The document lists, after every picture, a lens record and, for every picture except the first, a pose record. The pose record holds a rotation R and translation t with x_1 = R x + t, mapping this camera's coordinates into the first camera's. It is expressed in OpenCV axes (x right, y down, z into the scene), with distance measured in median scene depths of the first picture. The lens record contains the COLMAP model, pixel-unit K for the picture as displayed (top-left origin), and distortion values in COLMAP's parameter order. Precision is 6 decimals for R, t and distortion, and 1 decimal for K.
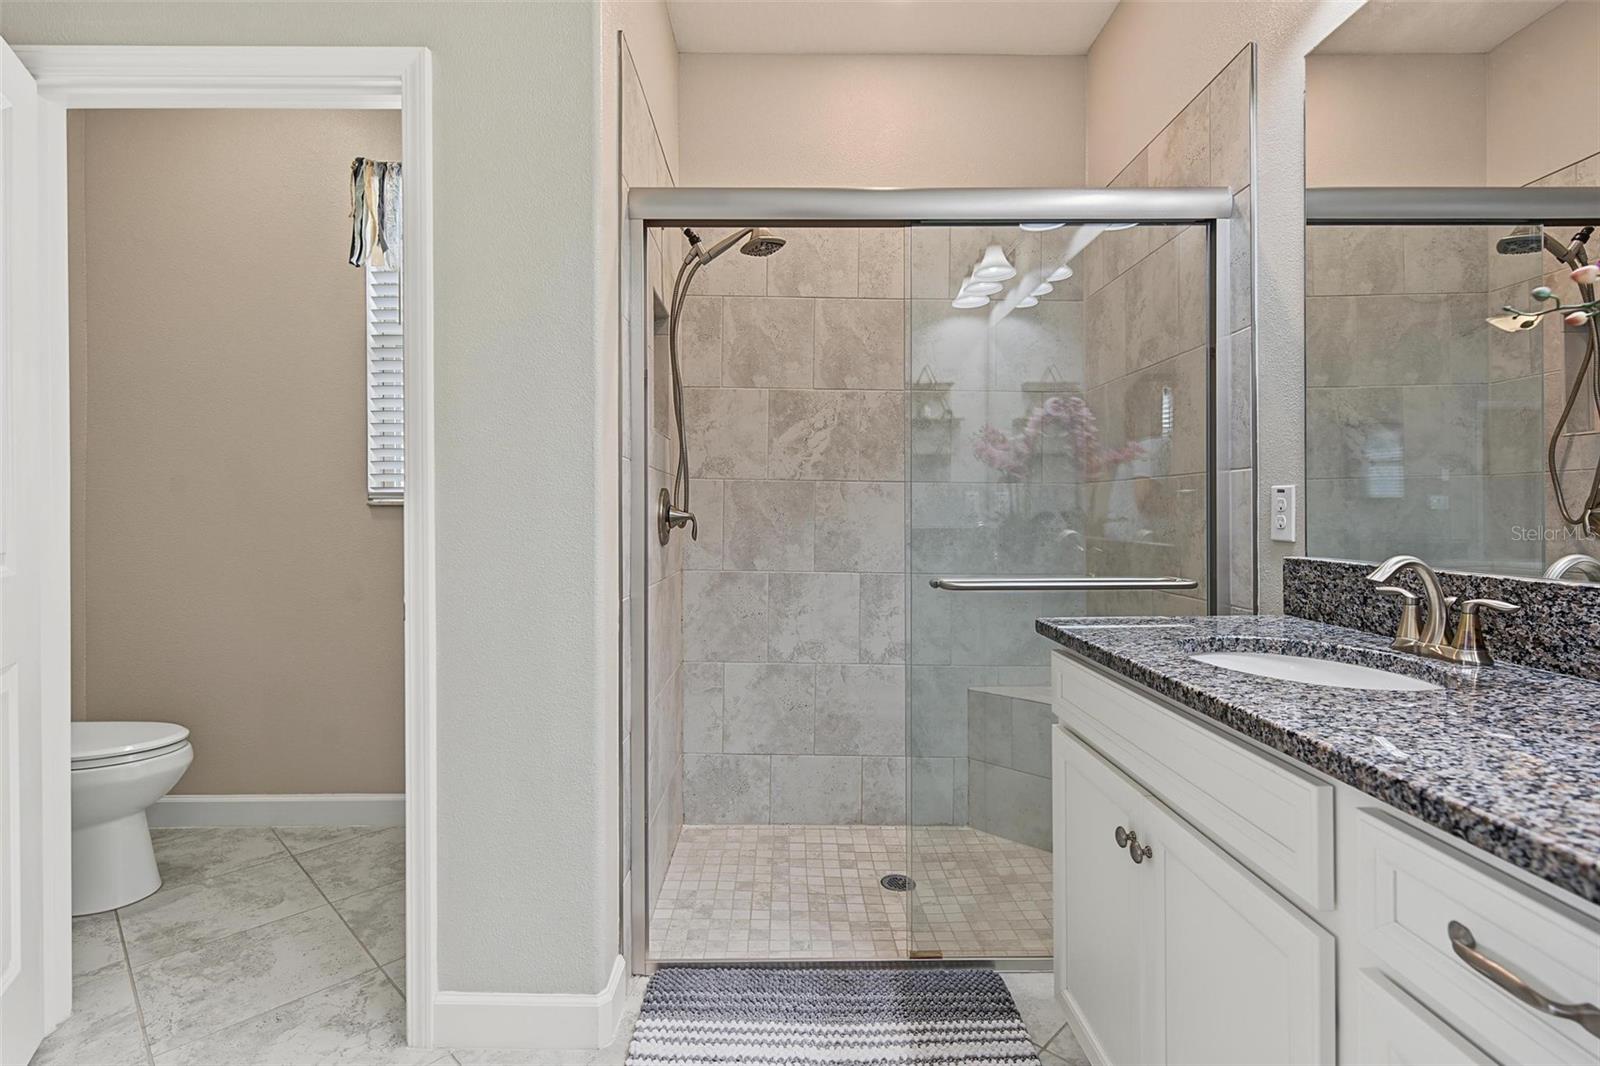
lens RADIAL K [[763.7, 0, 795.2], [0, 763.7, 513.0], [0, 0, 1]] dist [0.001438, -0.000507]
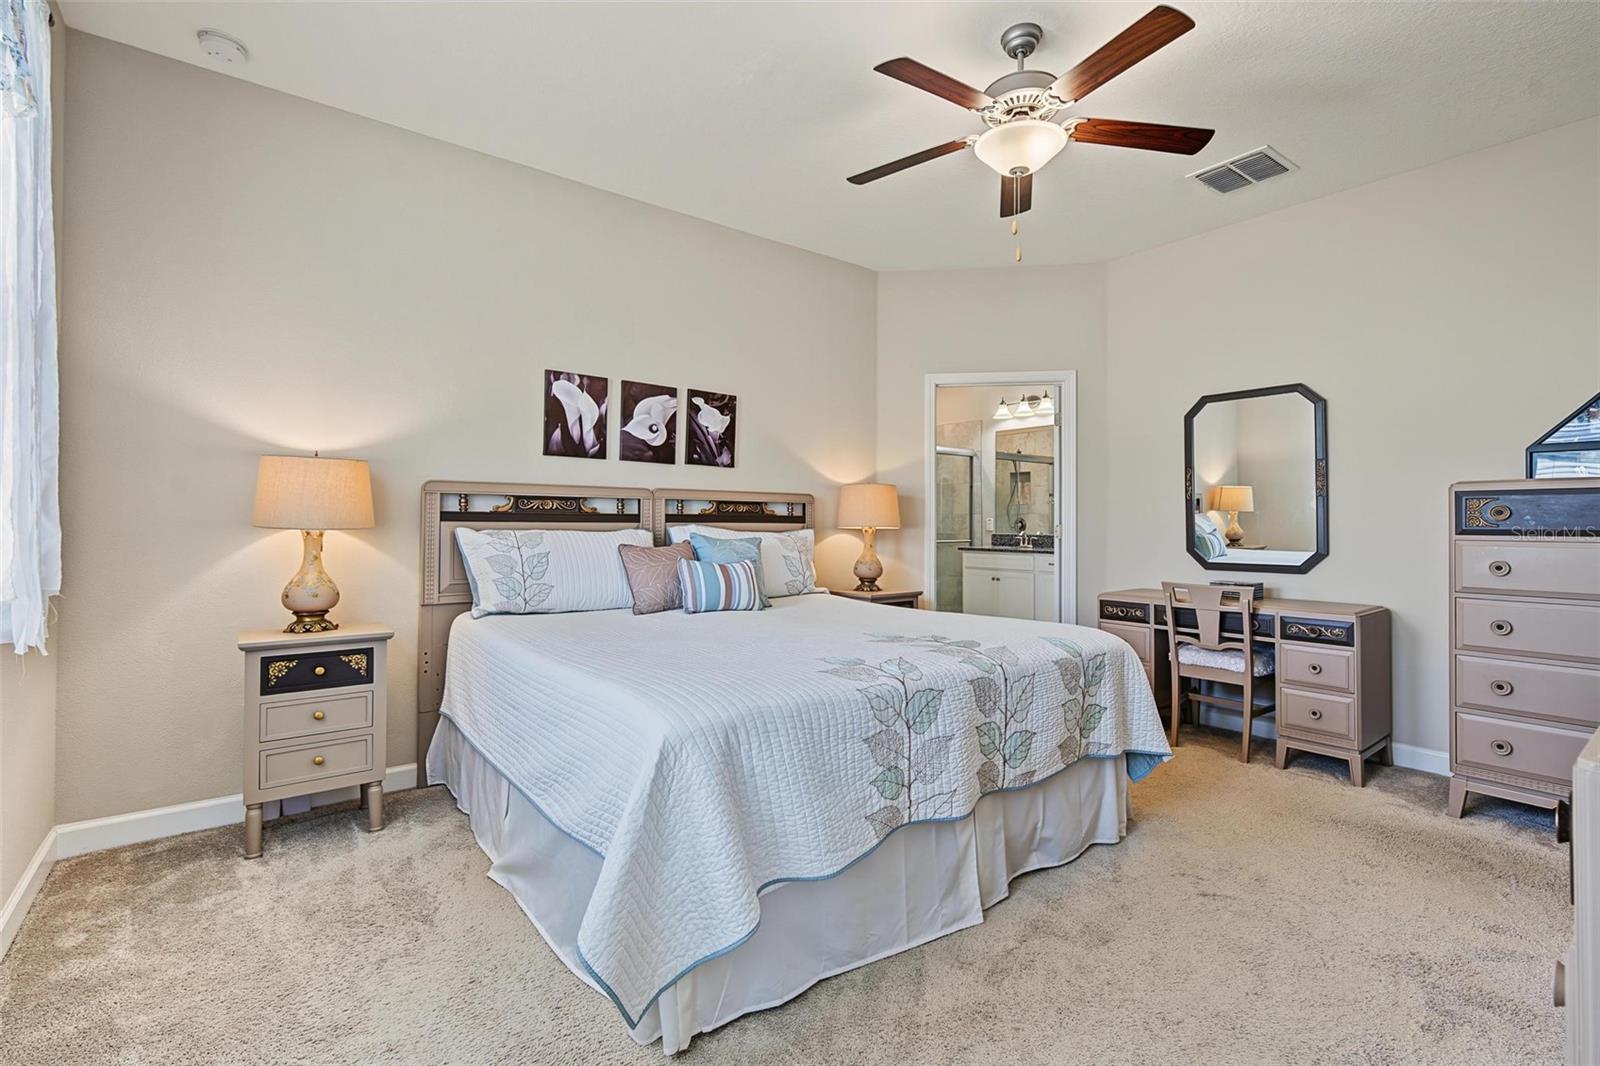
lens RADIAL K [[724.2, 0, 797.3], [0, 724.2, 527.1], [0, 0, 1]] dist [0.000629, -0.000009]
pose [[0.797363, 0.000914, 0.603500, -2.677155], [-0.000622, 1.000000, -0.000692, 0.017120], [-0.603500, 0.000176, 0.797363, -1.644481]]
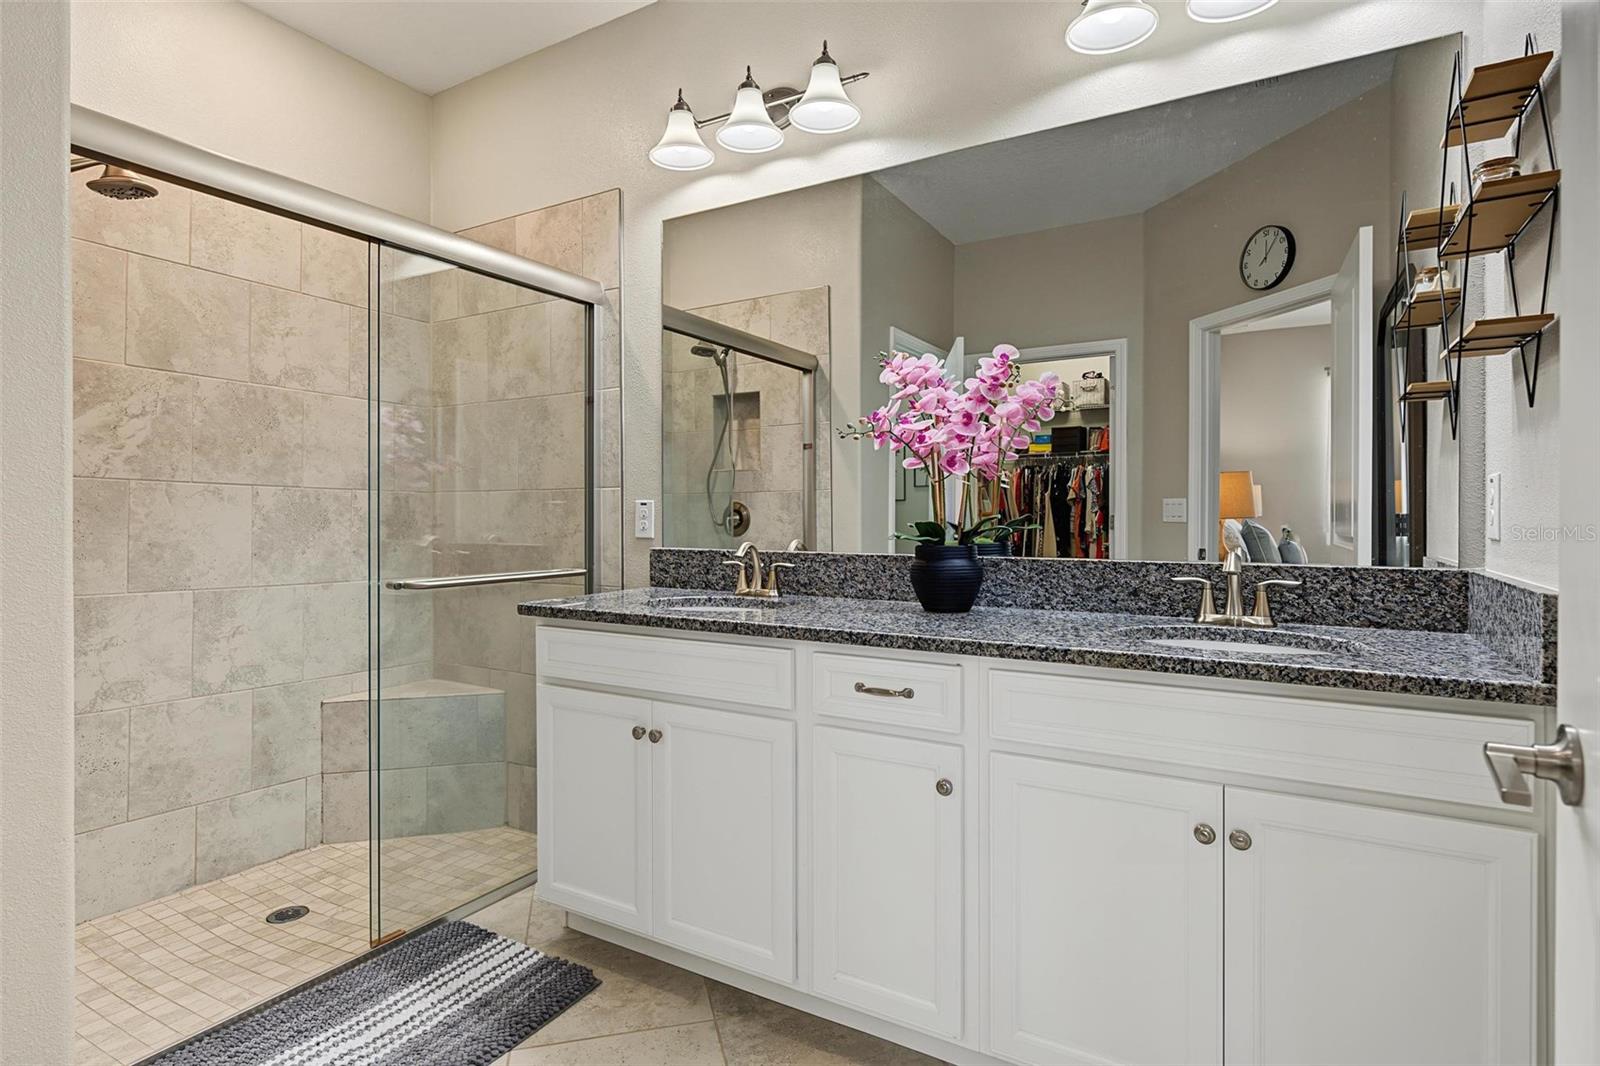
lens RADIAL K [[811.7, 0, 800.6], [0, 811.7, 528.8], [0, 0, 1]] dist [0.001754, 0.000873]
pose [[0.516296, -0.009690, 0.856355, -0.497508], [0.002039, 0.999947, 0.010086, 0.003234], [-0.856407, -0.003461, 0.516289, -0.065685]]
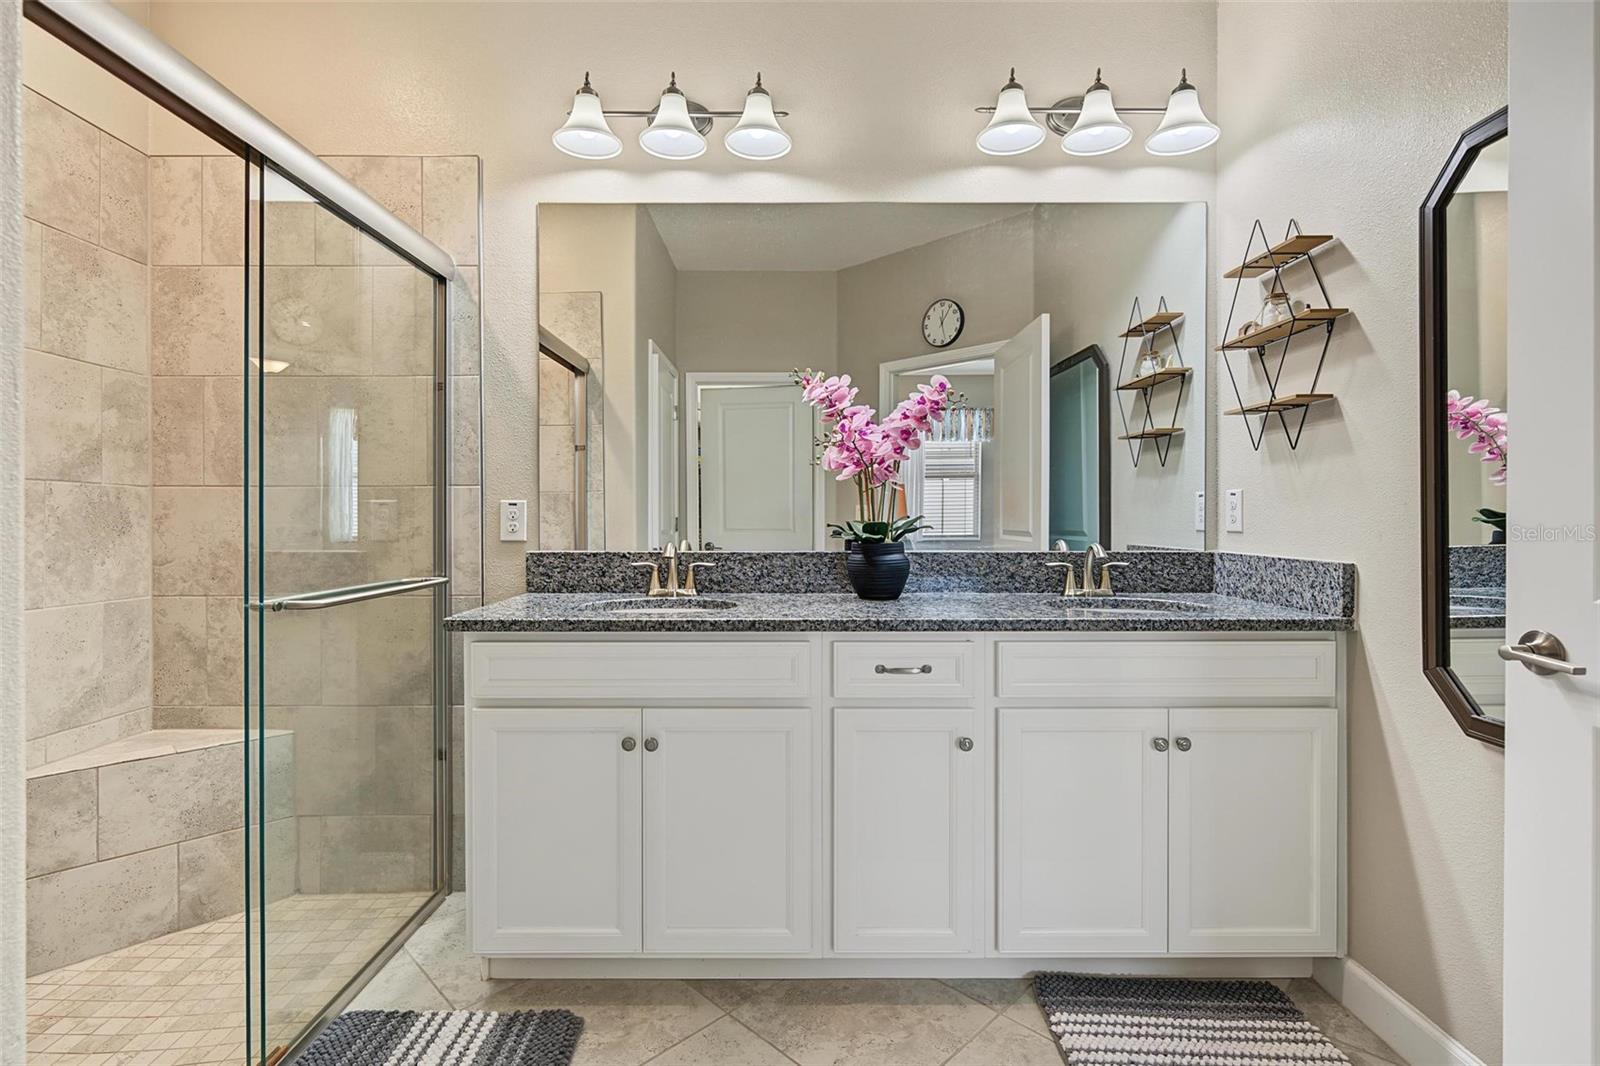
lens RADIAL K [[740.9, 0, 795.3], [0, 740.9, 529.2], [0, 0, 1]] dist [-0.001424, -0.000856]
pose [[0.011663, -0.011371, 0.999867, -0.614581], [0.004933, 0.999924, 0.011314, 0.002948], [-0.999920, 0.004801, 0.011718, 0.428360]]
